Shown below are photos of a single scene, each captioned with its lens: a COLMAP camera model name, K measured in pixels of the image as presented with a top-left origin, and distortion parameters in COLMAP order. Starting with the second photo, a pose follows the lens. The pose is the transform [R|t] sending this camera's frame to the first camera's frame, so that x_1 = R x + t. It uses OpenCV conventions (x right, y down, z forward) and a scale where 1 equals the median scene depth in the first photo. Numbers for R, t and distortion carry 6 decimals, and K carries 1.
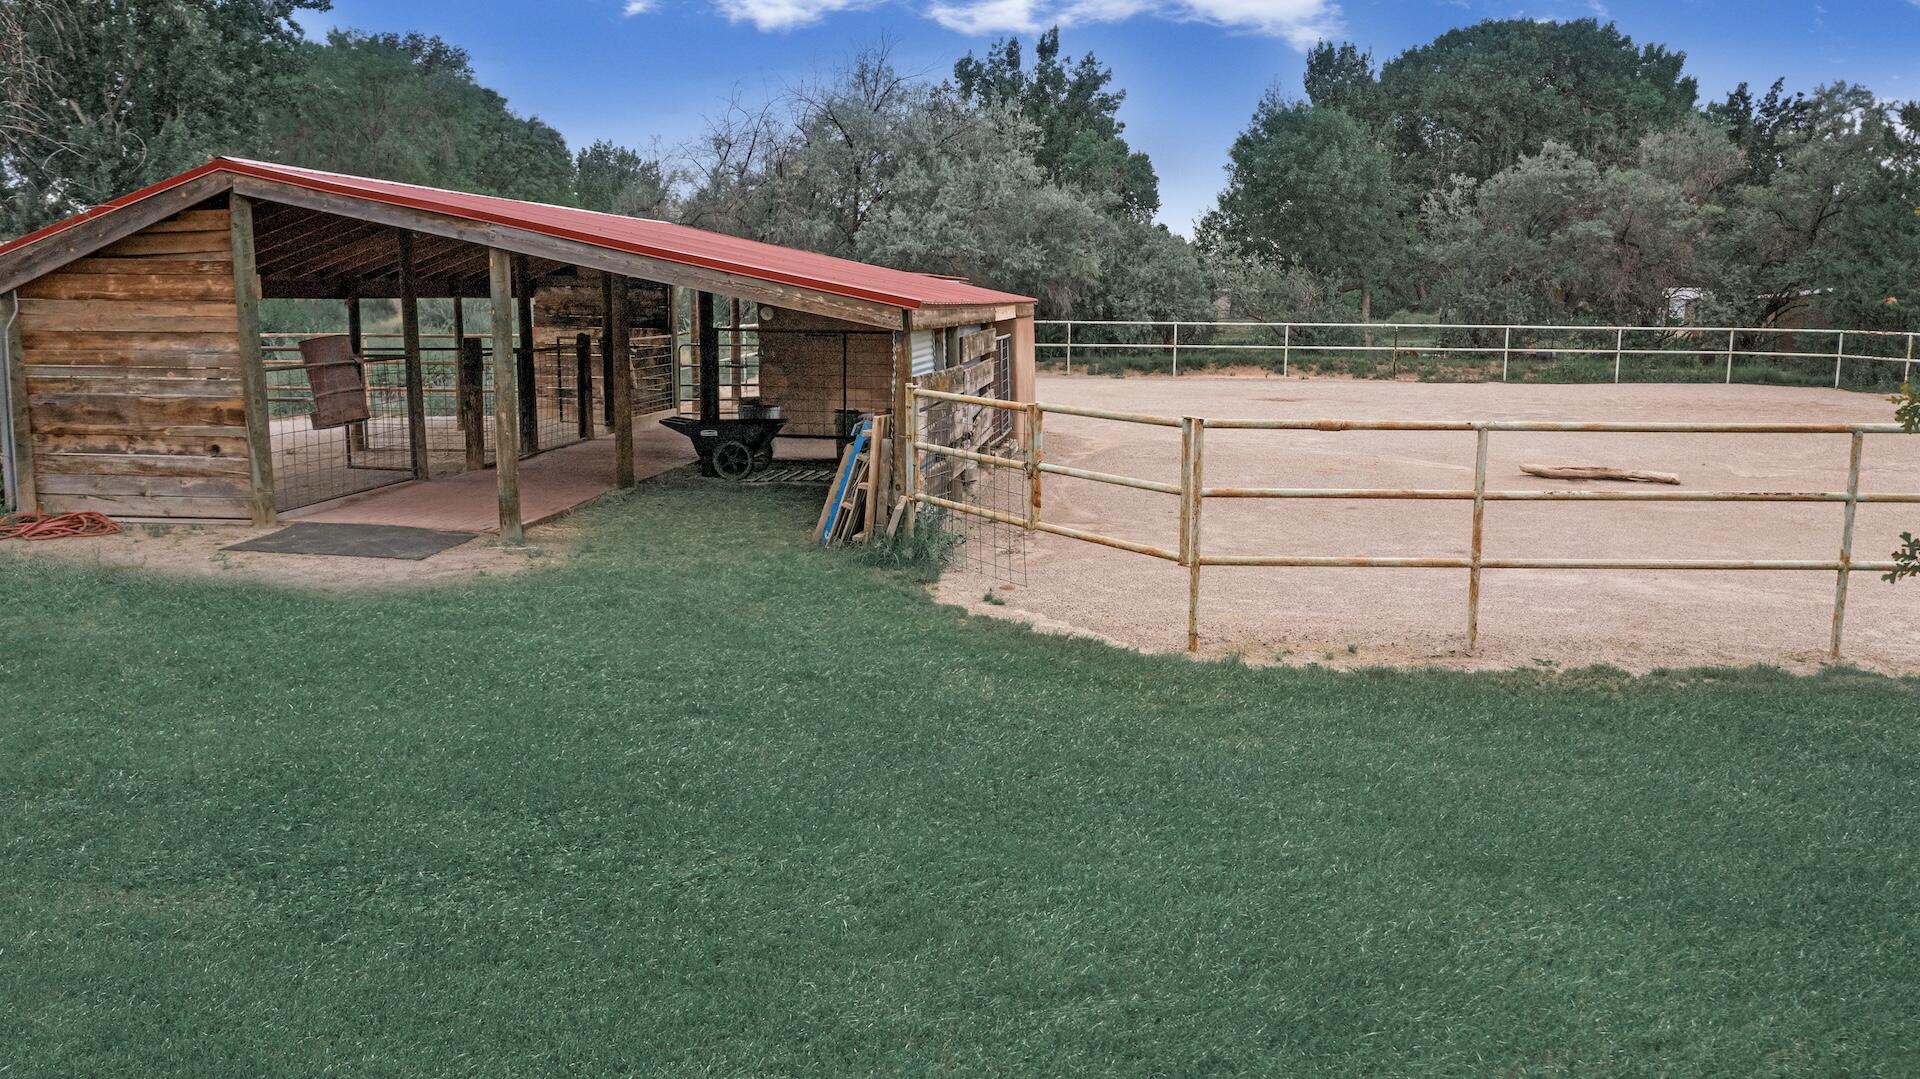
lens RADIAL K [[1517.5, 0, 960.6], [0, 1517.5, 533.0], [0, 0, 1]] dist [-0.007745, -0.009058]
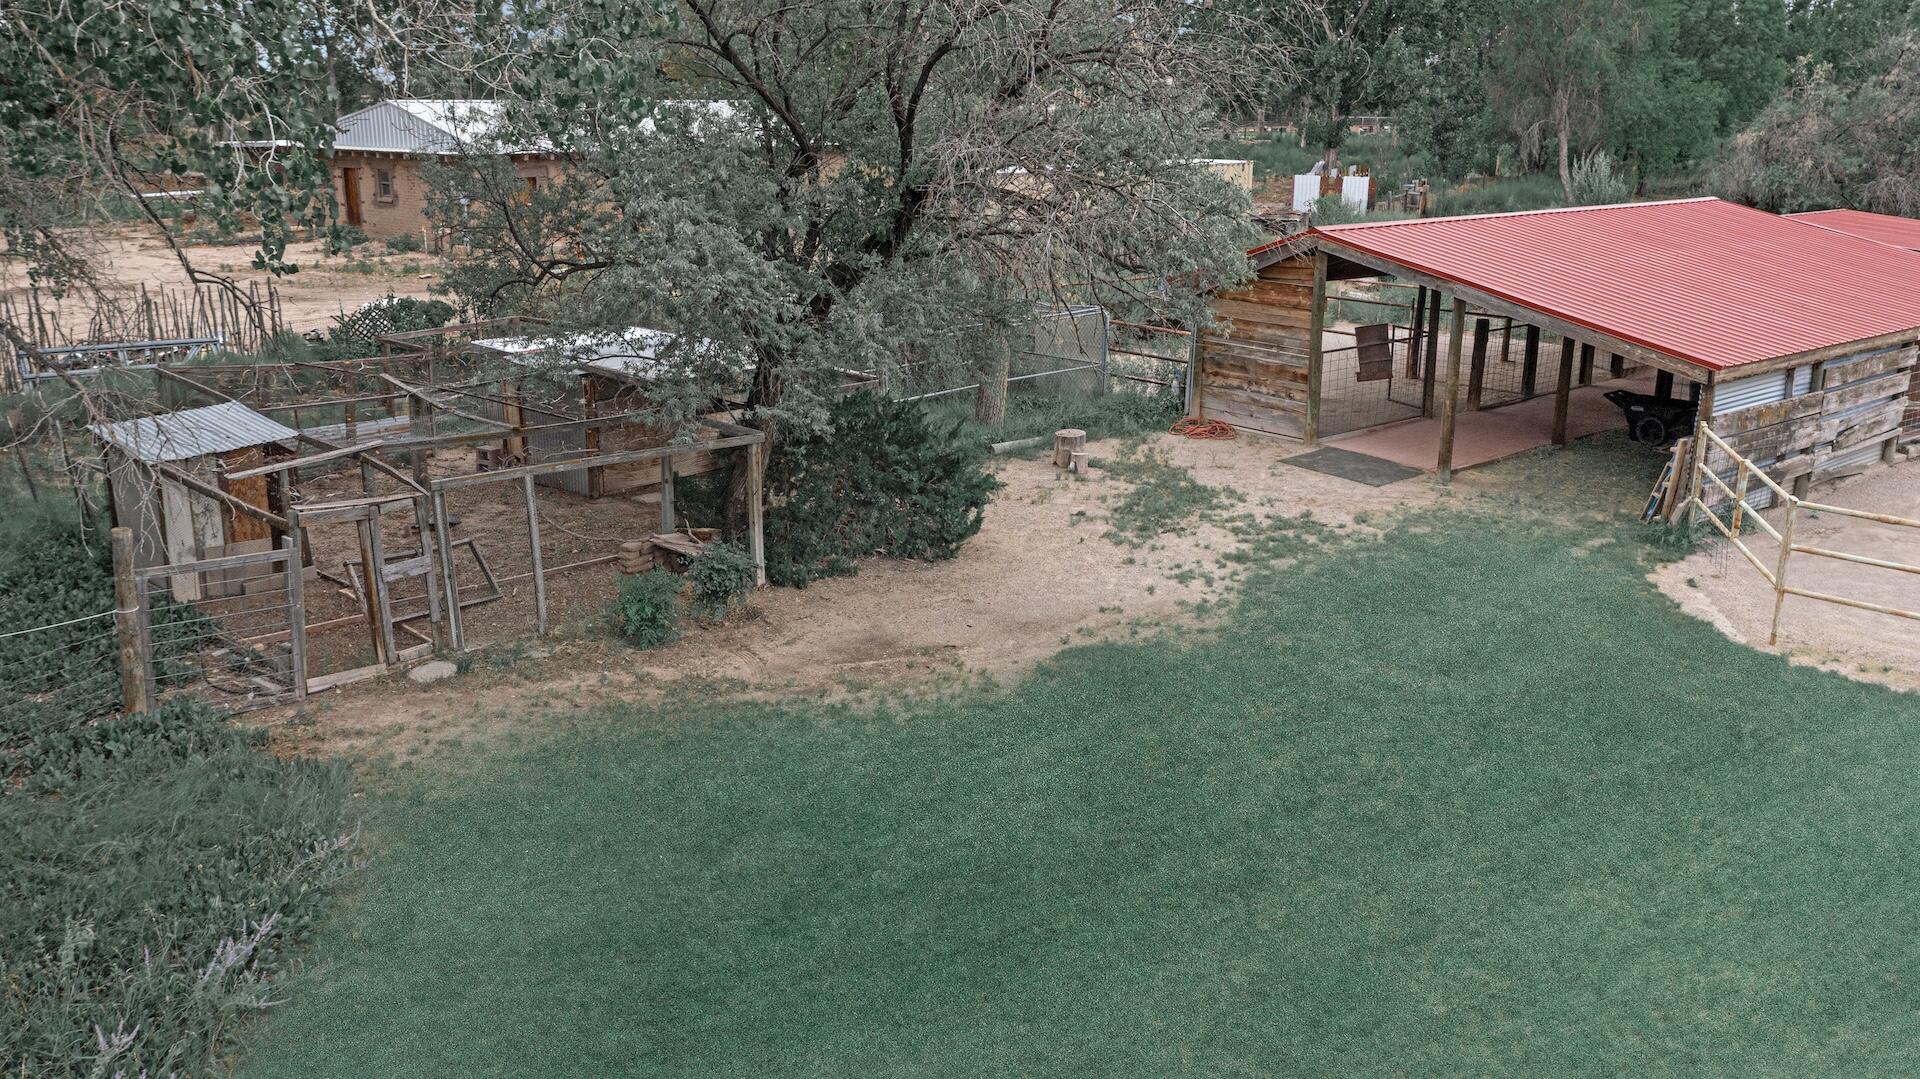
lens RADIAL K [[1517.5, 0, 961.0], [0, 1517.5, 541.6], [0, 0, 1]] dist [-0.007745, -0.009058]
pose [[0.720404, 0.191418, -0.666616, 0.401170], [-0.105915, 0.980249, 0.167016, -0.139361], [0.685420, -0.049714, 0.726449, -0.489356]]
